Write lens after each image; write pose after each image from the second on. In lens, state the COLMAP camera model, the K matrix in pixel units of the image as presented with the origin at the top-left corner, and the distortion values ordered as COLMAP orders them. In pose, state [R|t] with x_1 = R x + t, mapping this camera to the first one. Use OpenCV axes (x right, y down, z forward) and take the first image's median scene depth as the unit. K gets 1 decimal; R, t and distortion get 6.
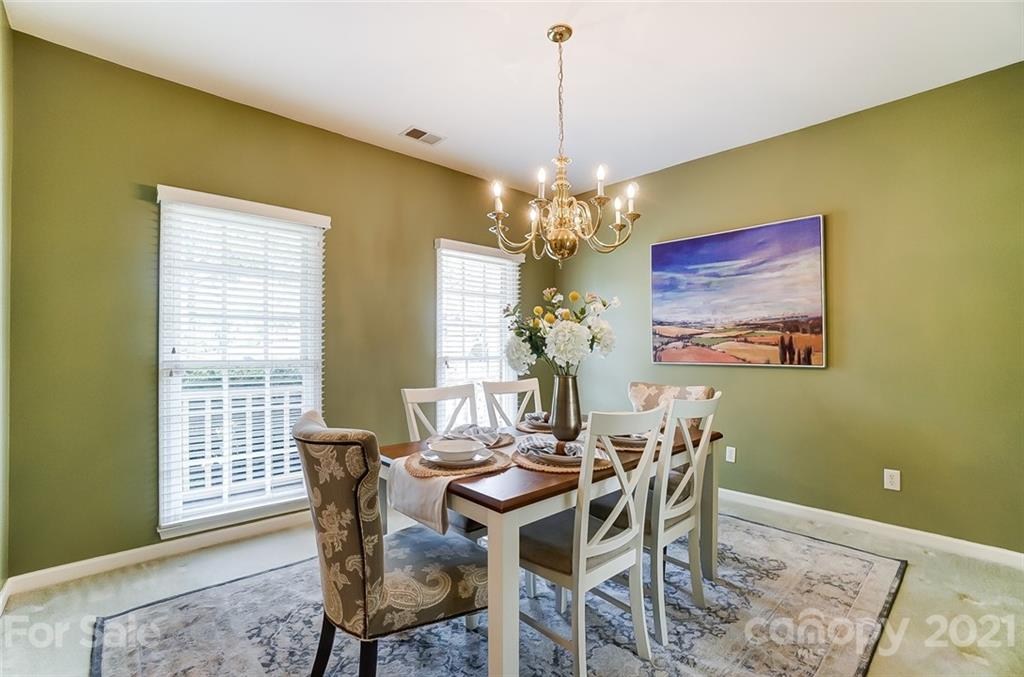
lens RADIAL K [[451.2, 0, 512.5], [0, 451.2, 339.2], [0, 0, 1]] dist [-0.037956, 0.005551]
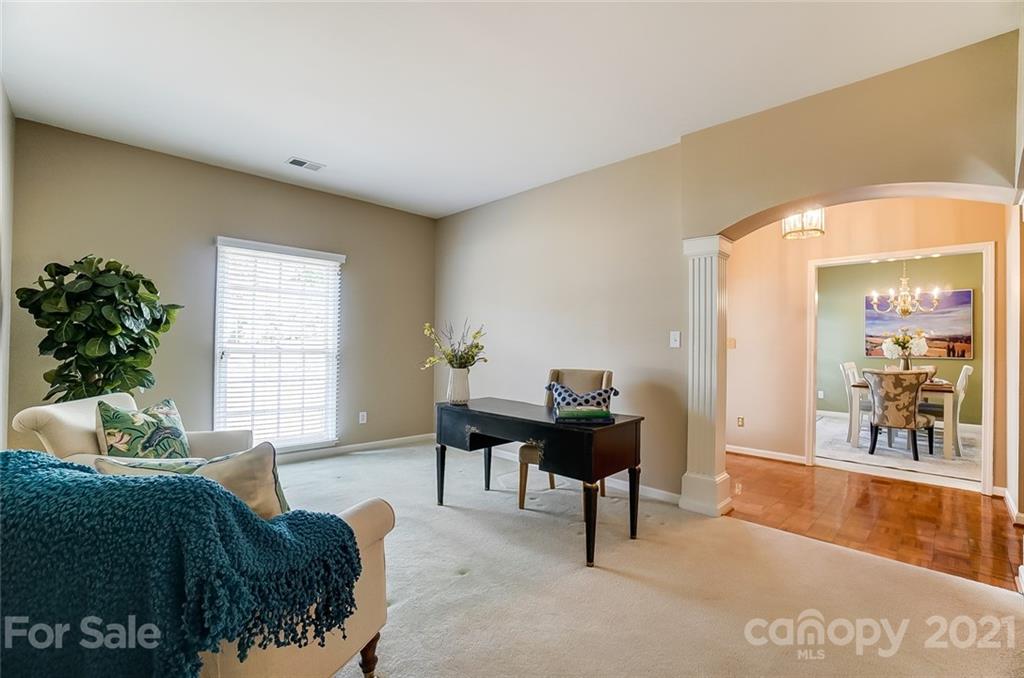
lens RADIAL K [[451.2, 0, 509.5], [0, 451.2, 344.4], [0, 0, 1]] dist [-0.037956, 0.005551]
pose [[0.999264, 0.009030, 0.037287, -1.518380], [-0.009395, 0.999910, 0.009600, -0.006248], [-0.037197, -0.009944, 0.999258, -0.978756]]
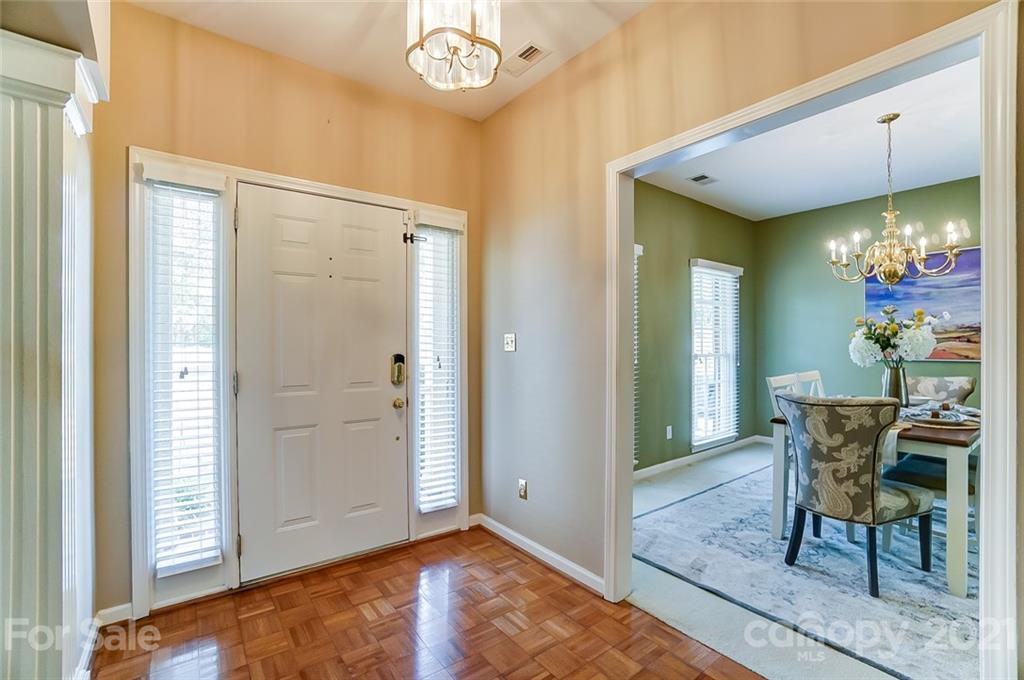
lens RADIAL K [[451.2, 0, 515.1], [0, 451.2, 339.4], [0, 0, 1]] dist [-0.037956, 0.005551]
pose [[0.996016, -0.003438, -0.089108, -0.611463], [0.003859, 0.999982, 0.004559, -0.010958], [0.089091, -0.004884, 0.996012, -0.299987]]
